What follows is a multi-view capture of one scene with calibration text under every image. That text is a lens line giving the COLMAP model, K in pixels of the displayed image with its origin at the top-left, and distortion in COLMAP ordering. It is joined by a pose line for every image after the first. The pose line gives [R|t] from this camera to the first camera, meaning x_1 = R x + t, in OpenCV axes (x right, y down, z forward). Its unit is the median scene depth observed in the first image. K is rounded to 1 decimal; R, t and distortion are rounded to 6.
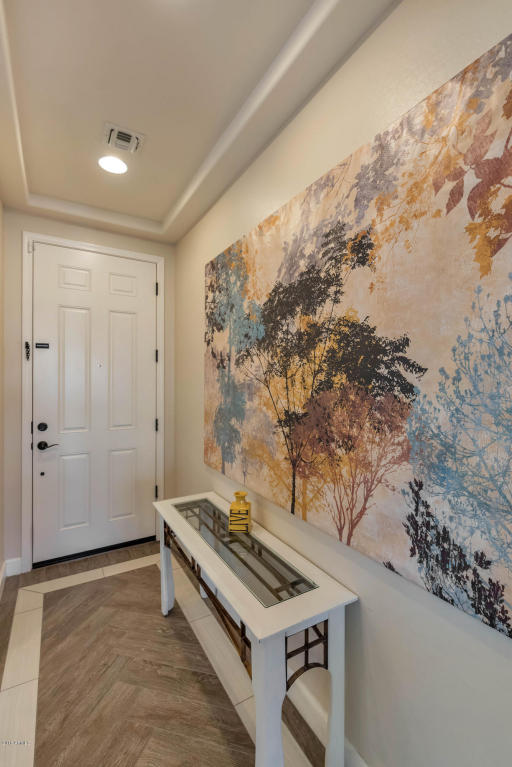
lens RADIAL K [[351.1, 0, 259.3], [0, 351.1, 381.0], [0, 0, 1]] dist [-0.000591, -0.000486]
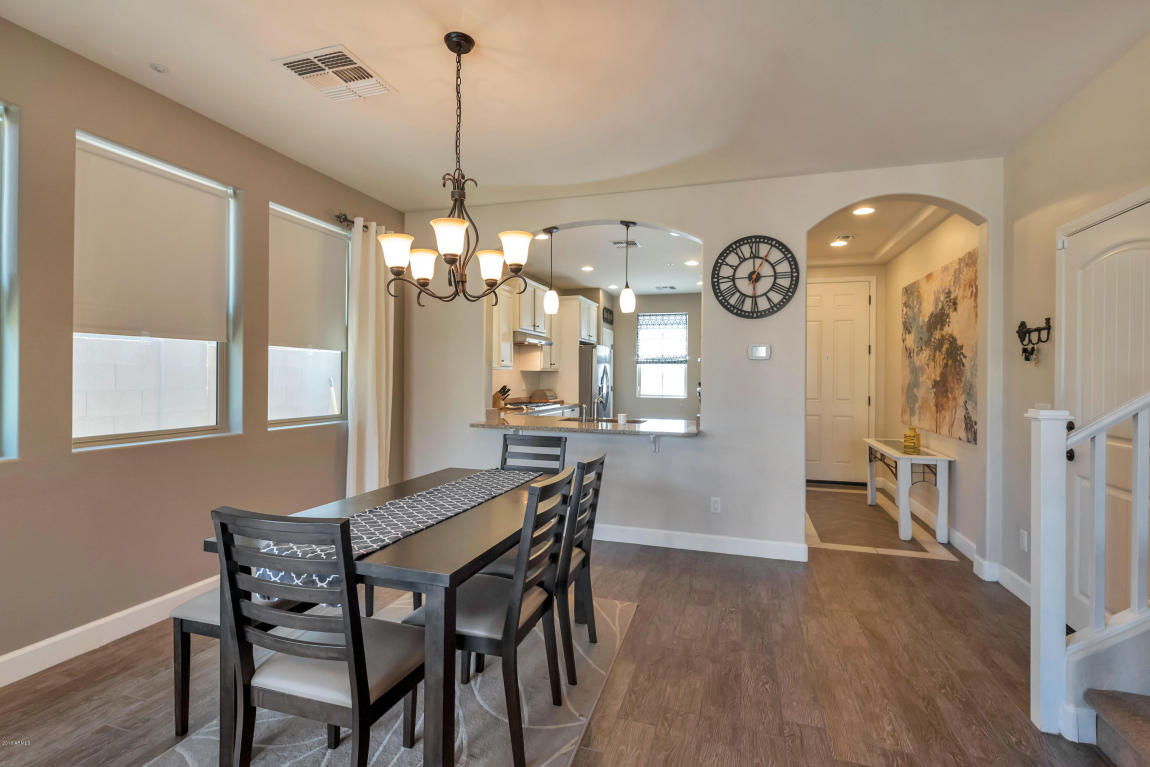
lens RADIAL K [[534.6, 0, 575.3], [0, 534.6, 377.8], [0, 0, 1]] dist [0.001707, 0.000001]
pose [[0.673851, 0.002961, -0.738861, 0.798728], [-0.006005, 0.999981, -0.001469, 0.079331], [0.738843, 0.005427, 0.673856, -2.097699]]
